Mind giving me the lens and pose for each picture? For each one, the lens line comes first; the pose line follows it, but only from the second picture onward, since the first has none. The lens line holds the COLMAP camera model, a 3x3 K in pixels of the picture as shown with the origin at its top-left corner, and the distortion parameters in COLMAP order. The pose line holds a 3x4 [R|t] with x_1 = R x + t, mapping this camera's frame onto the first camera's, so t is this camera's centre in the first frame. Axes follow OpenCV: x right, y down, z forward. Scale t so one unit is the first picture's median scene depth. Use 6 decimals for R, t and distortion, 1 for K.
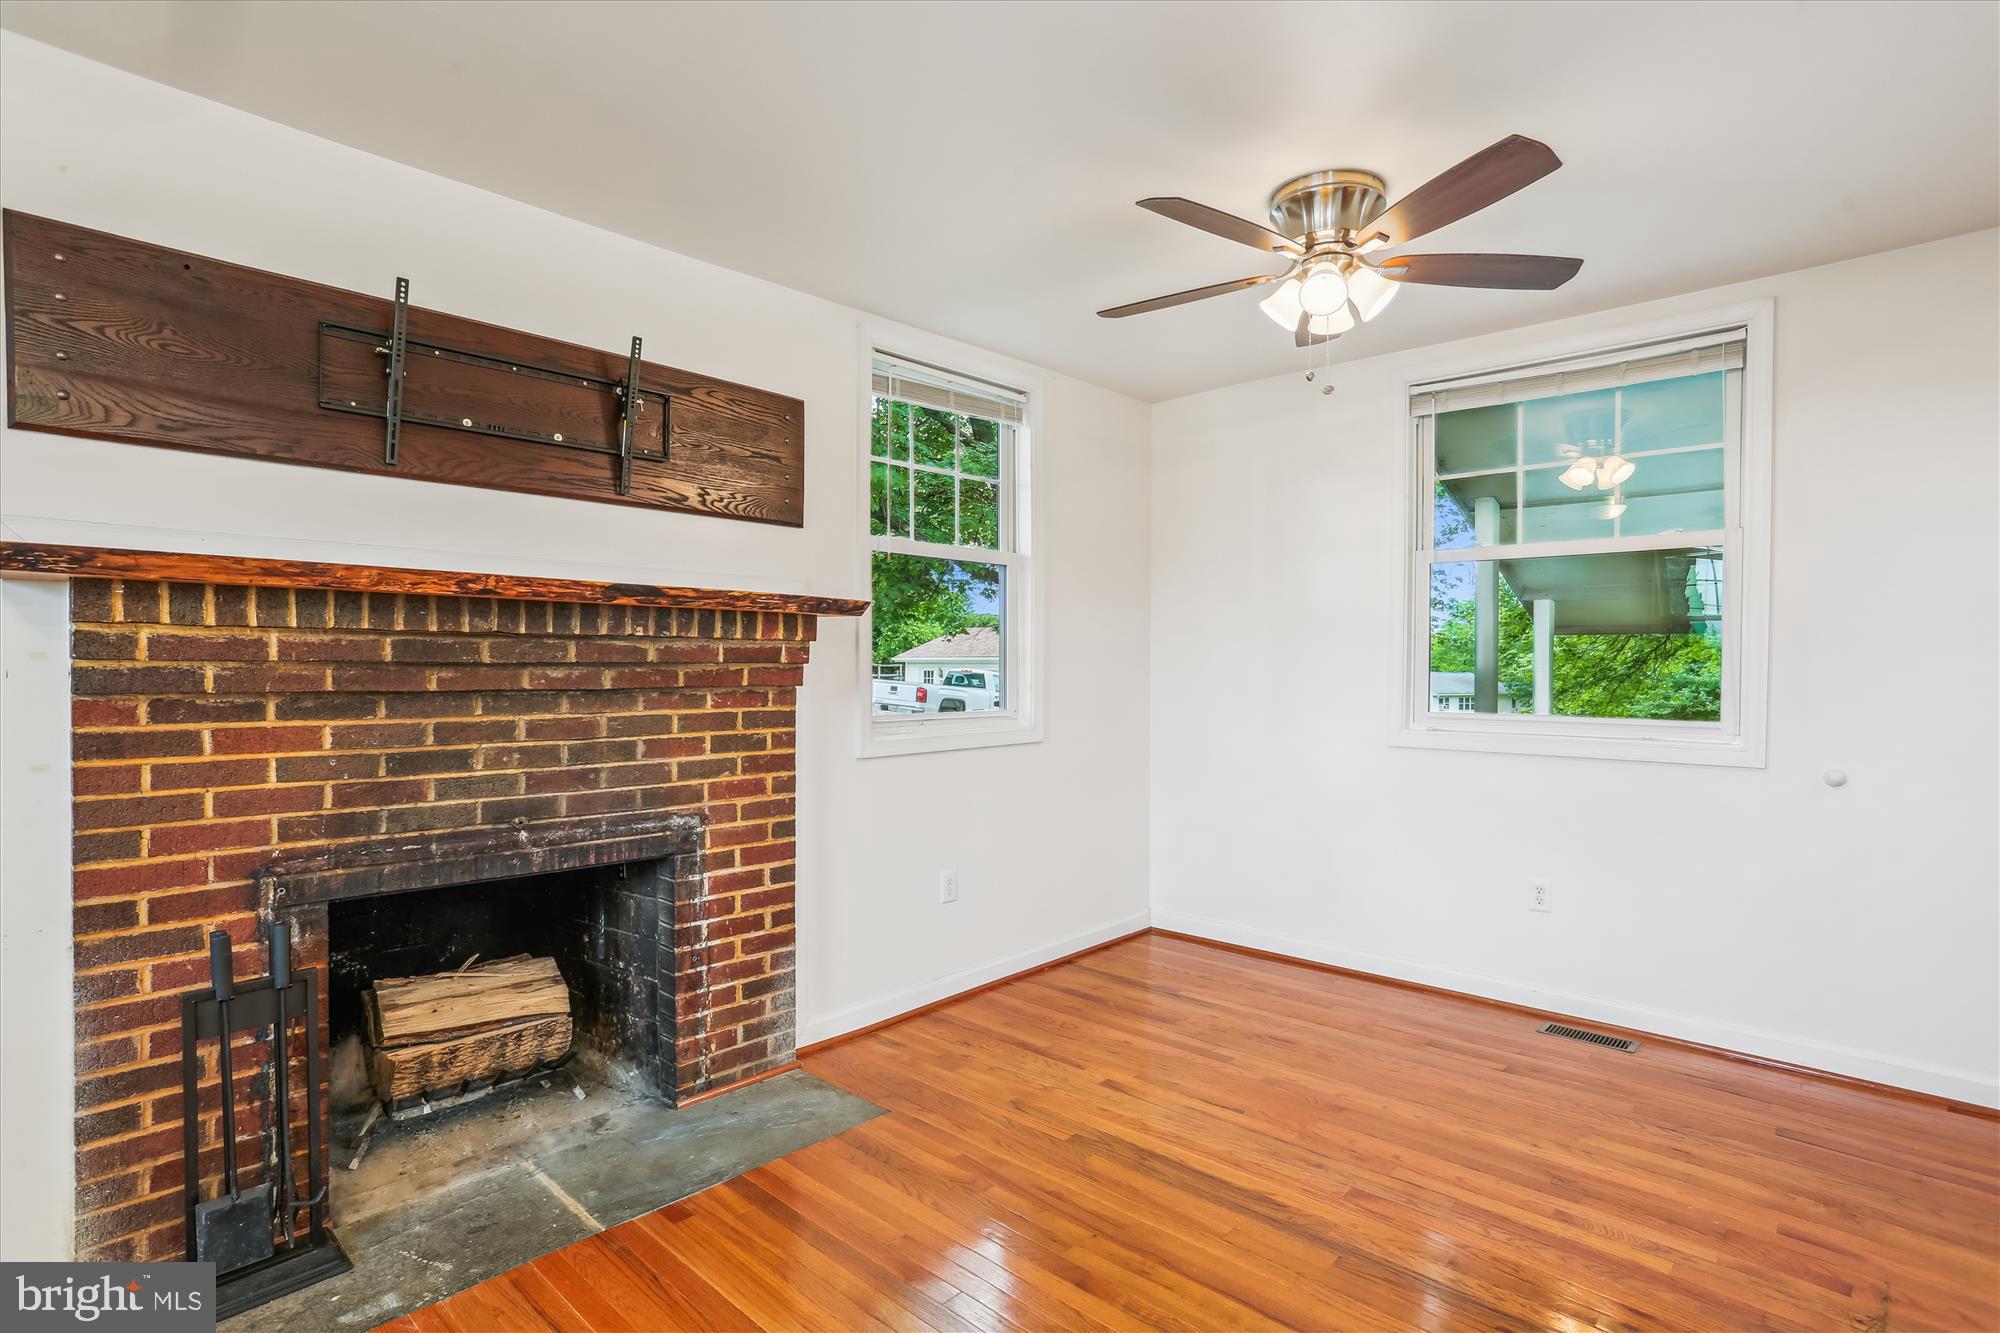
lens RADIAL K [[1004.0, 0, 989.2], [0, 1004.0, 680.3], [0, 0, 1]] dist [-0.028031, 0.012806]
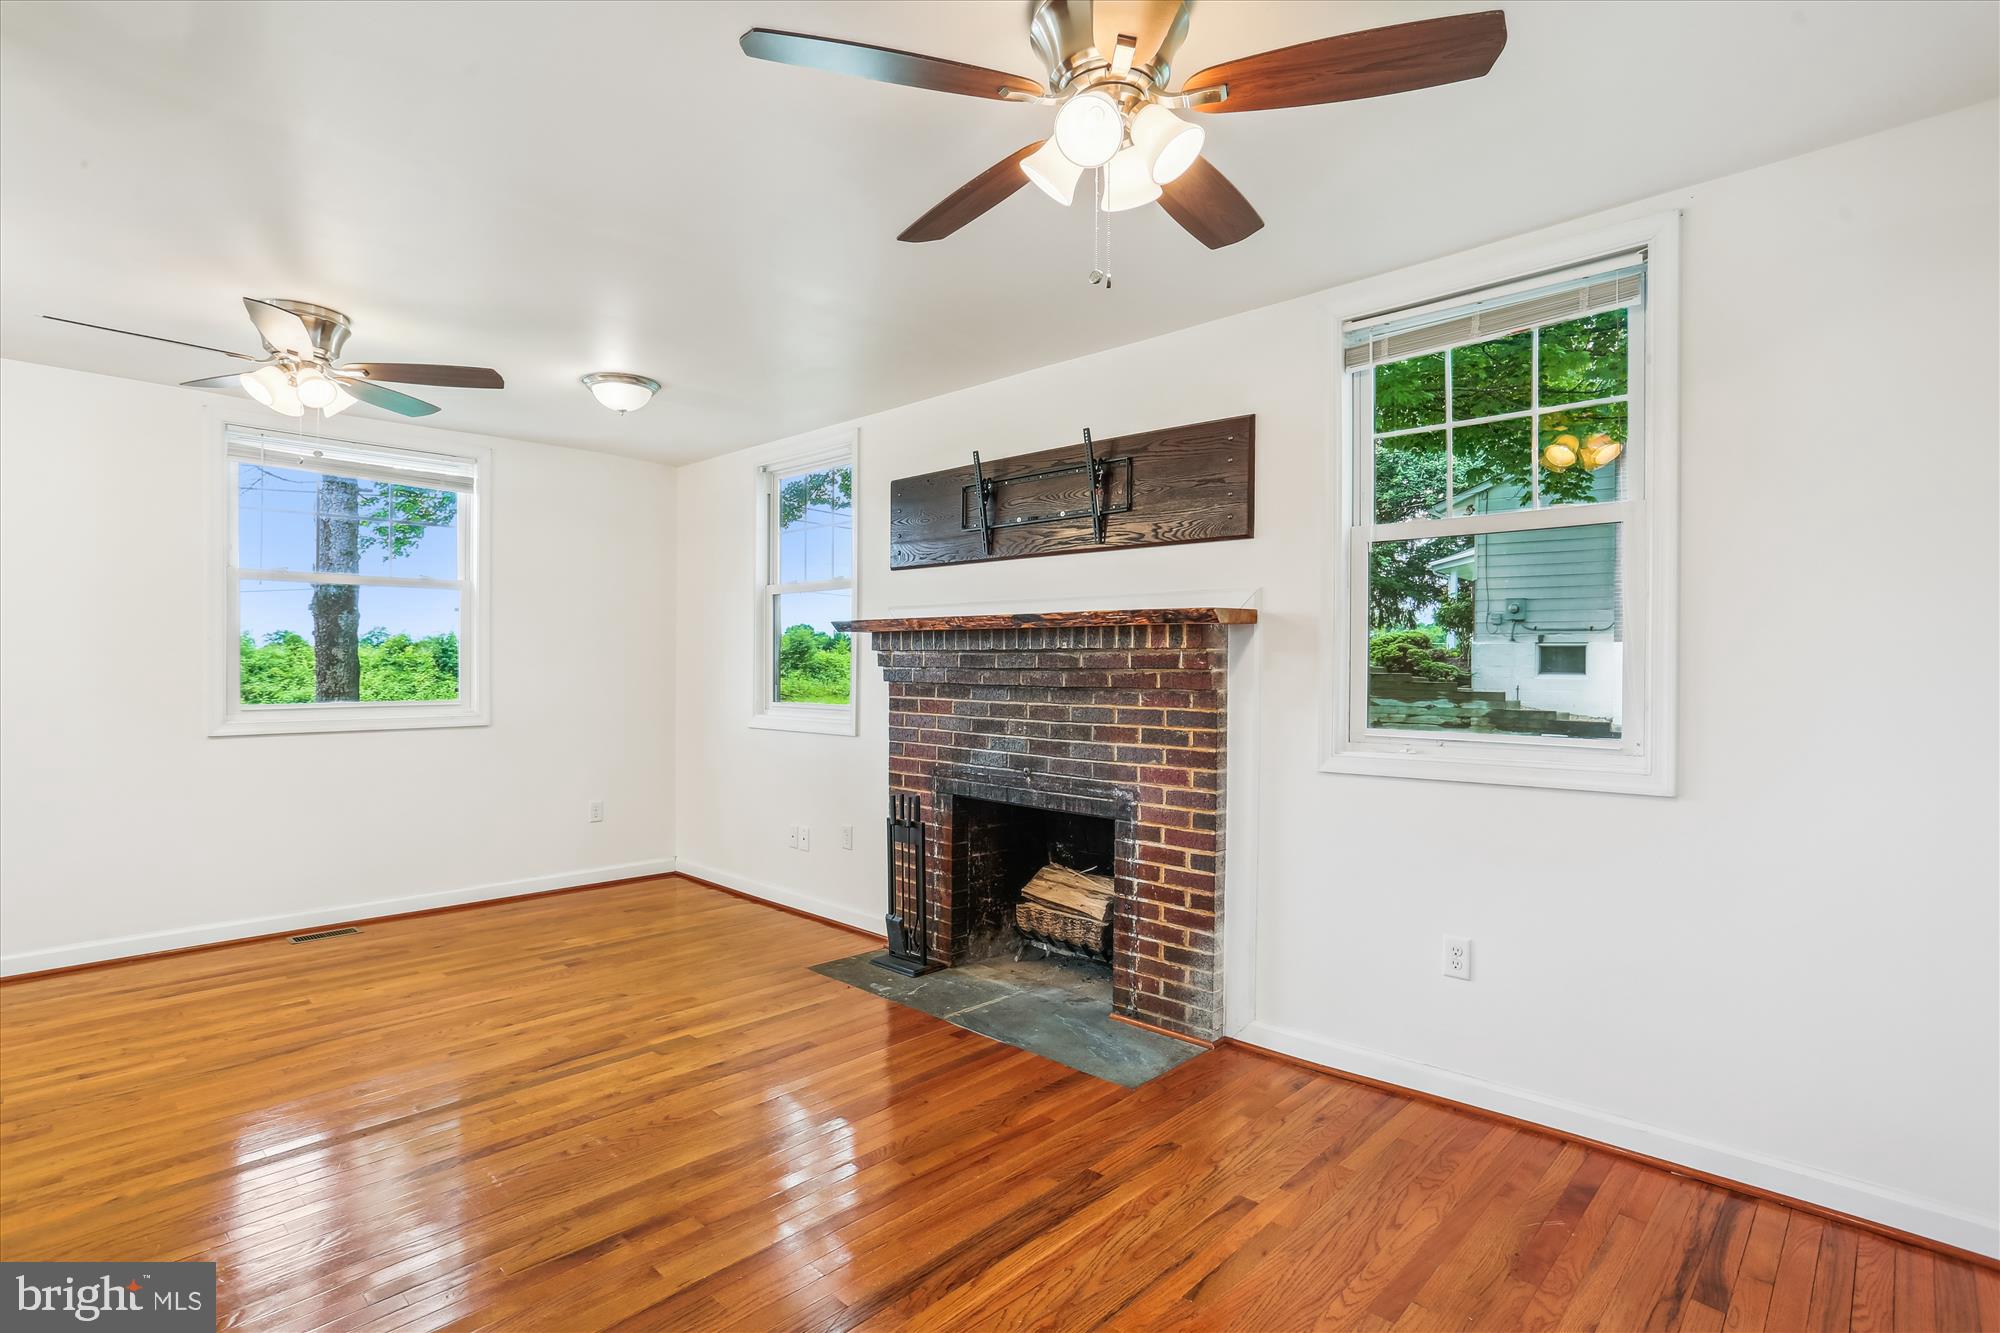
lens RADIAL K [[1004.0, 0, 995.5], [0, 1004.0, 673.4], [0, 0, 1]] dist [-0.028031, 0.012806]
pose [[-0.015884, 0.006667, -0.999852, 0.965184], [-0.018004, 0.999814, 0.006953, -0.017011], [0.999712, 0.018111, -0.015761, 0.861934]]
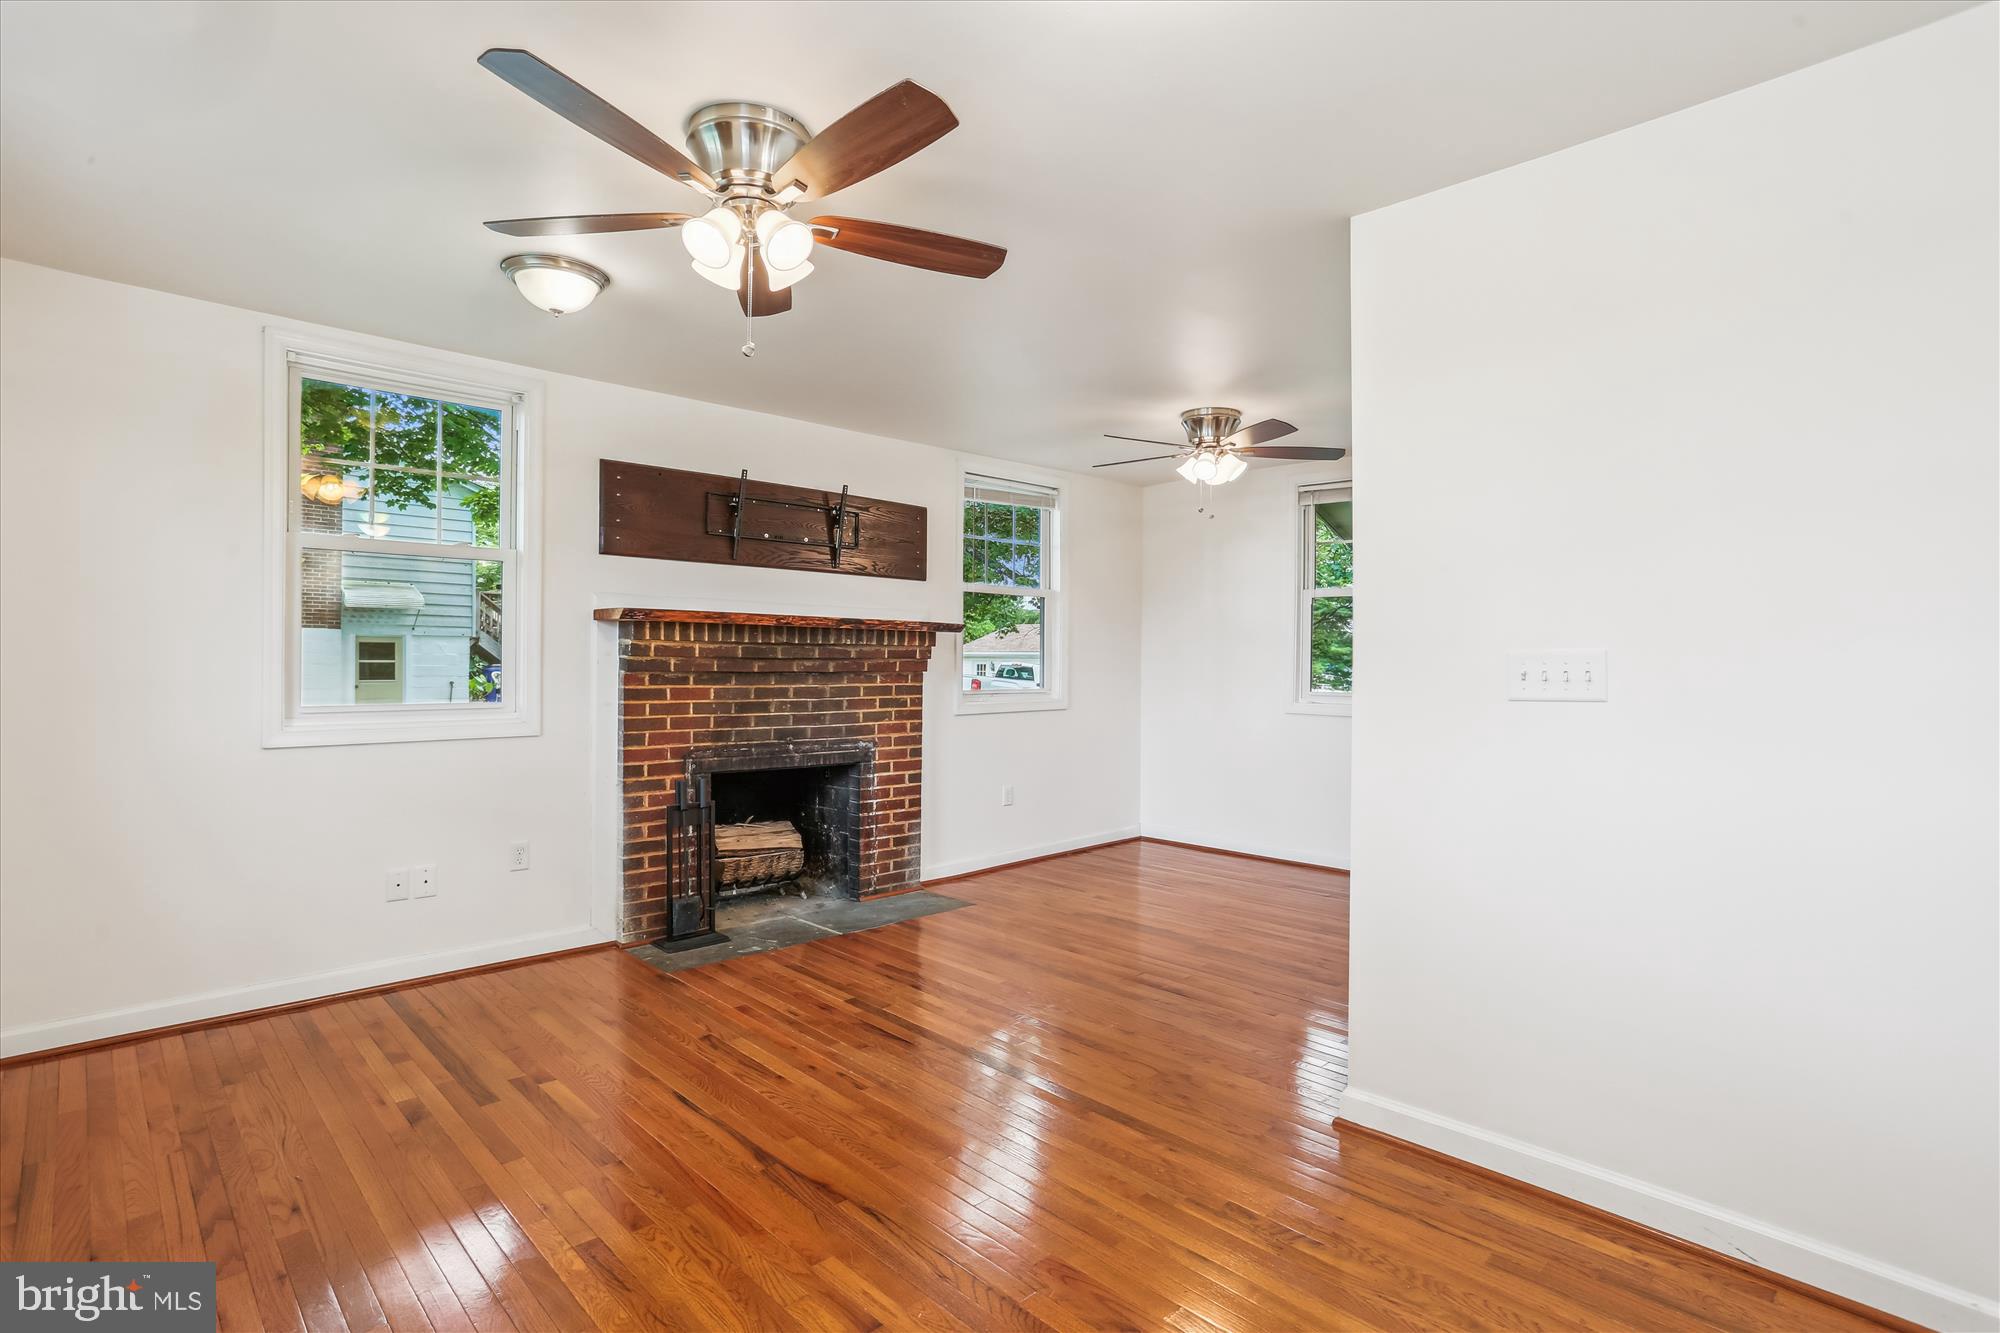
lens RADIAL K [[1004.0, 0, 1001.5], [0, 1004.0, 667.5], [0, 0, 1]] dist [-0.028031, 0.012806]
pose [[0.999296, 0.005981, -0.037042, 0.012035], [-0.006229, 0.999959, -0.006564, 0.010144], [0.037001, 0.006790, 0.999292, -0.831326]]
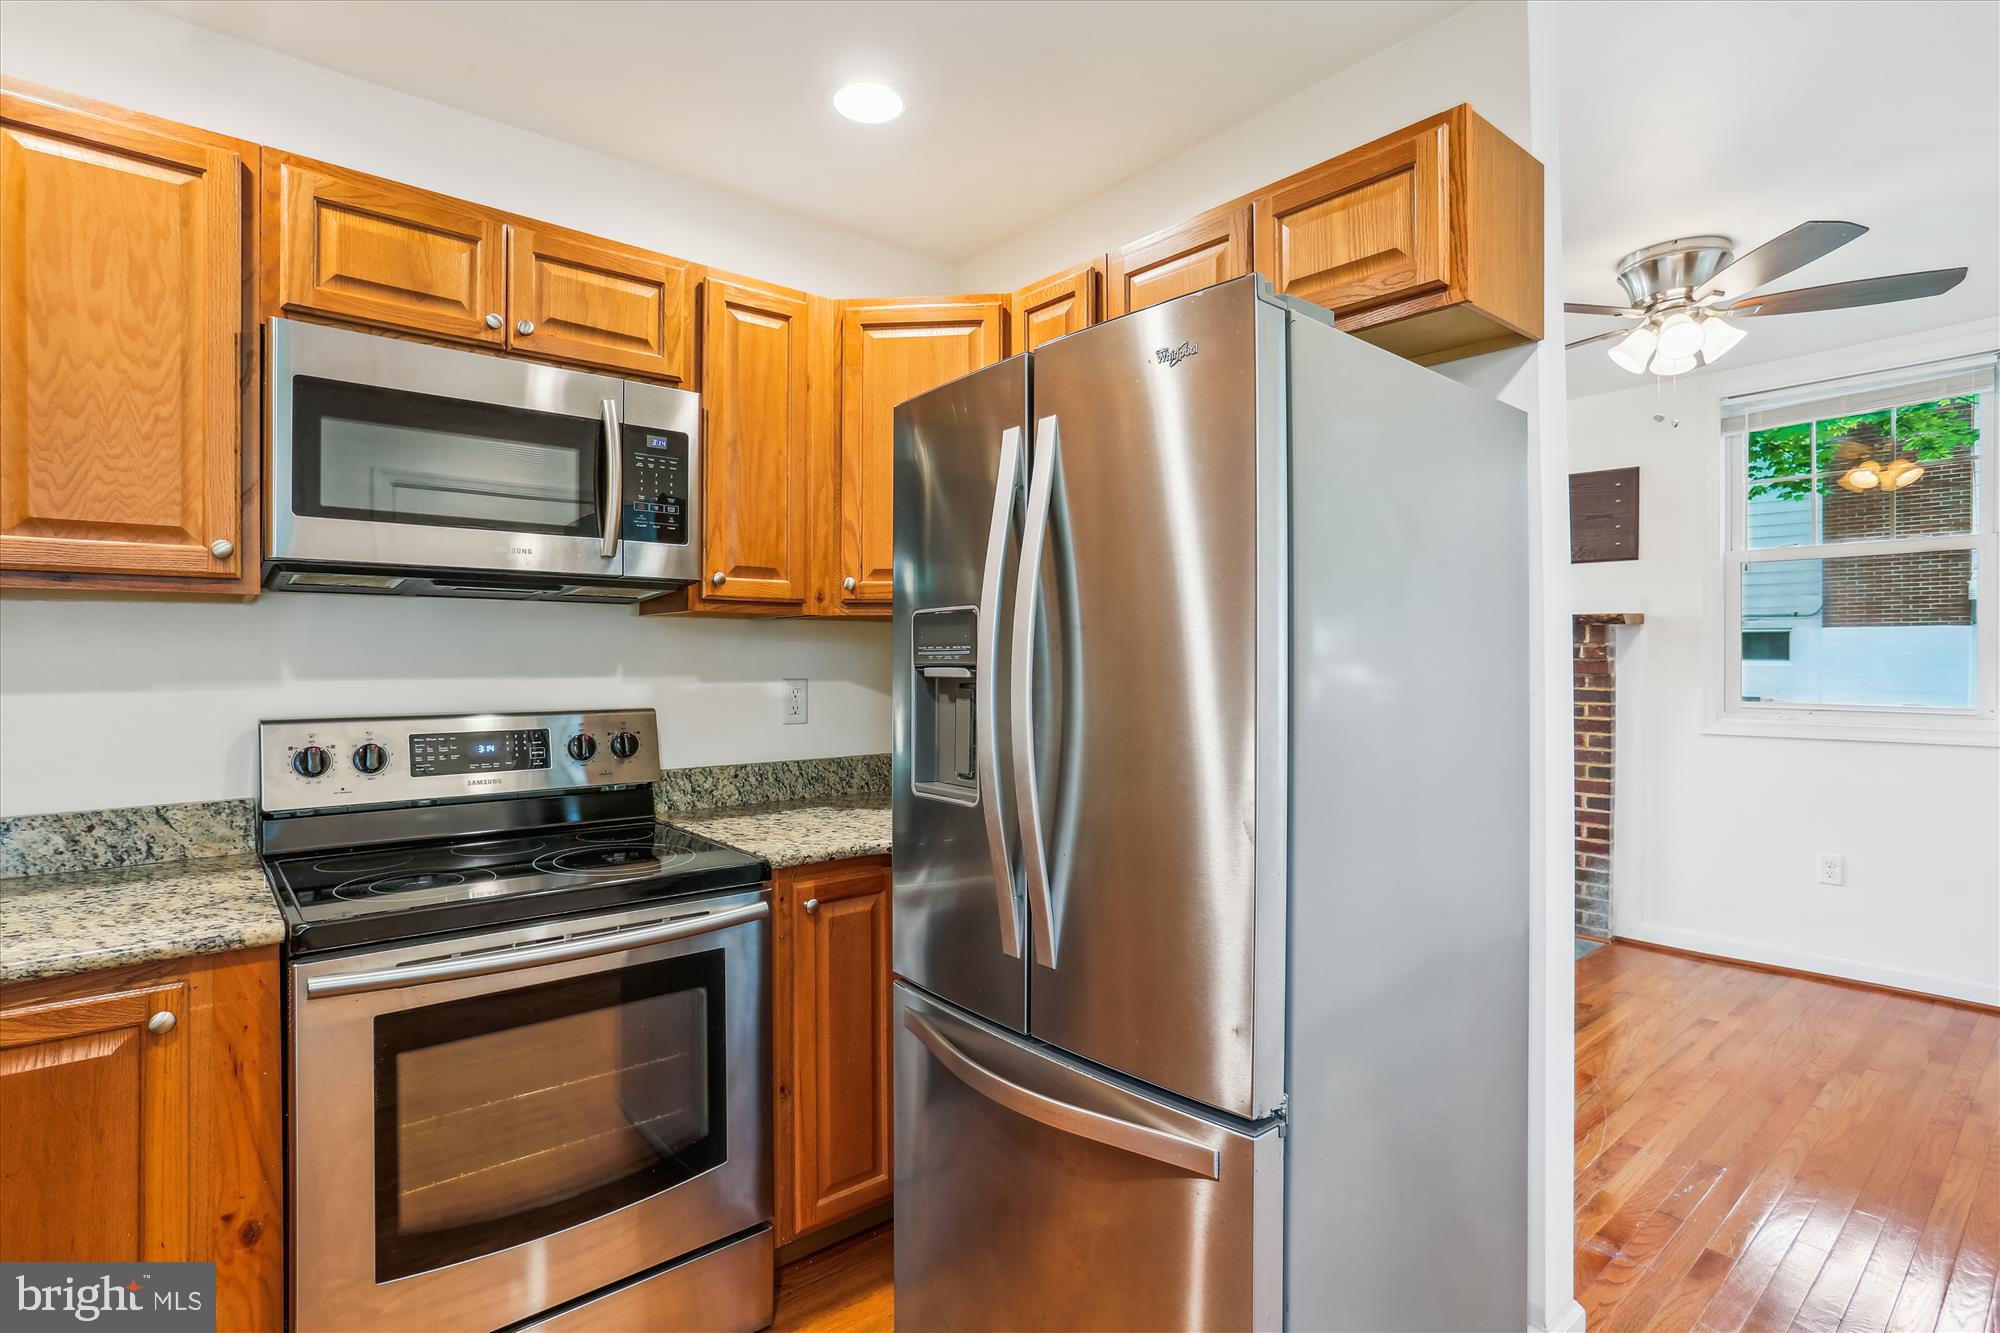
lens RADIAL K [[1004.0, 0, 964.0], [0, 1004.0, 659.6], [0, 0, 1]] dist [-0.028031, 0.012806]
pose [[-0.144606, 0.003935, -0.989481, 1.472139], [-0.010818, 0.999926, 0.005558, -0.013756], [0.989430, 0.011508, -0.144553, 0.326616]]
